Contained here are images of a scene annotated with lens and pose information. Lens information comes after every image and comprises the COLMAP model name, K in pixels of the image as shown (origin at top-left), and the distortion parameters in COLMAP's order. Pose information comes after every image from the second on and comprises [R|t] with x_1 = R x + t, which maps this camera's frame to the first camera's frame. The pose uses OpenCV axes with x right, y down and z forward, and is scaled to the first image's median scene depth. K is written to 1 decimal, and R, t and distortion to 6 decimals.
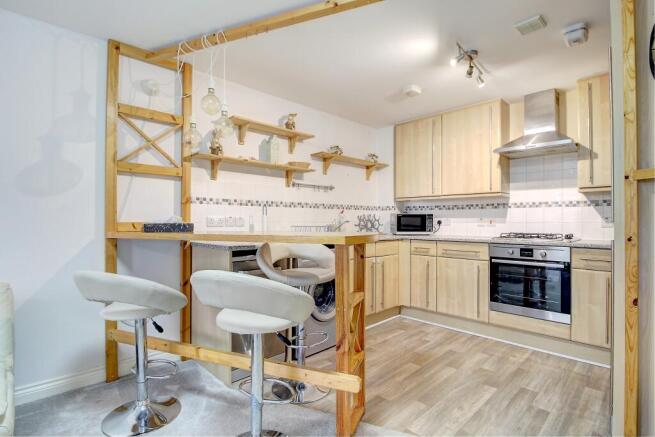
lens RADIAL K [[318.8, 0, 327.5], [0, 318.8, 218.5], [0, 0, 1]] dist [0.002007, -0.013184]
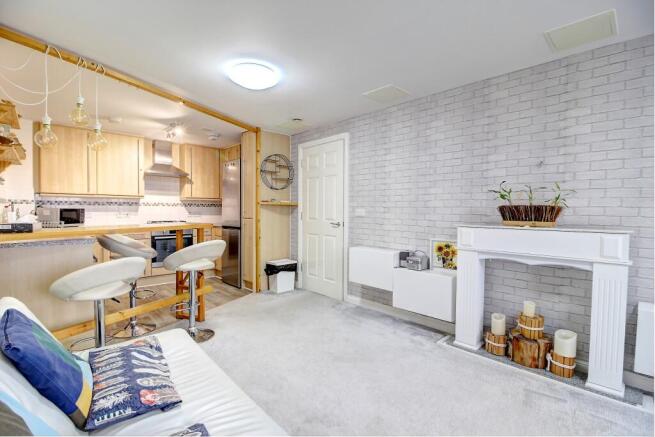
lens RADIAL K [[318.8, 0, 327.5], [0, 318.8, 218.5], [0, 0, 1]] dist [0.002007, -0.013184]
pose [[0.018832, -0.026231, 0.999479, -1.125256], [-0.014084, 0.999550, 0.026498, -0.028701], [-0.999723, -0.014576, 0.018454, 0.063503]]
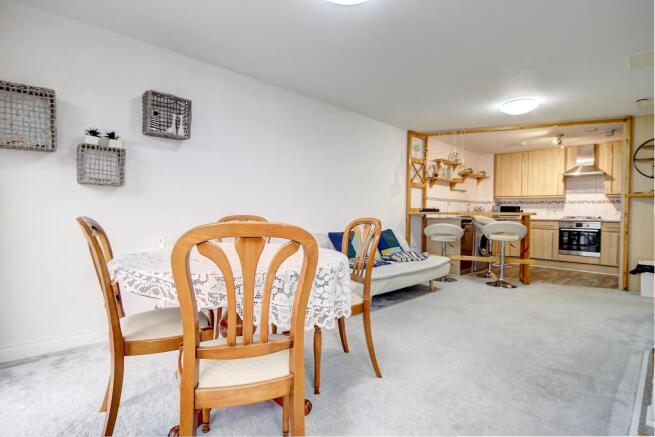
lens RADIAL K [[318.8, 0, 327.5], [0, 318.8, 218.5], [0, 0, 1]] dist [0.002007, -0.013184]
pose [[0.999847, 0.010810, -0.013765, -0.940344], [-0.010482, 0.999664, 0.023703, 0.030101], [0.014016, -0.023555, 0.999624, -1.042075]]
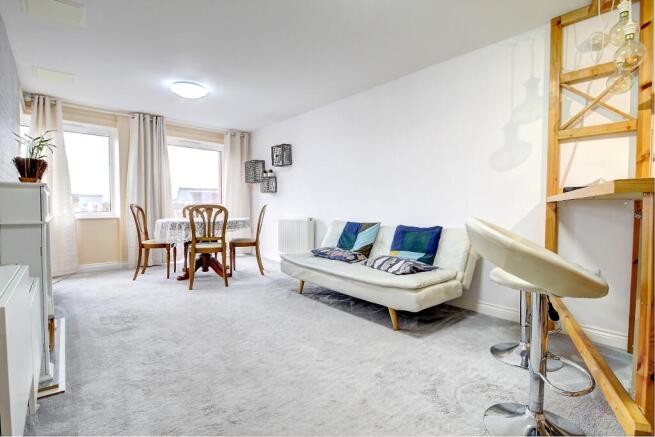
lens RADIAL K [[323.0, 0, 327.5], [0, 323.0, 218.5], [0, 0, 1]] dist [-0.002281, -0.000416]
pose [[-0.058515, 0.039535, -0.997503, 0.364577], [0.006546, 0.999209, 0.039218, 0.050607], [0.998265, -0.004235, -0.058727, 0.222178]]
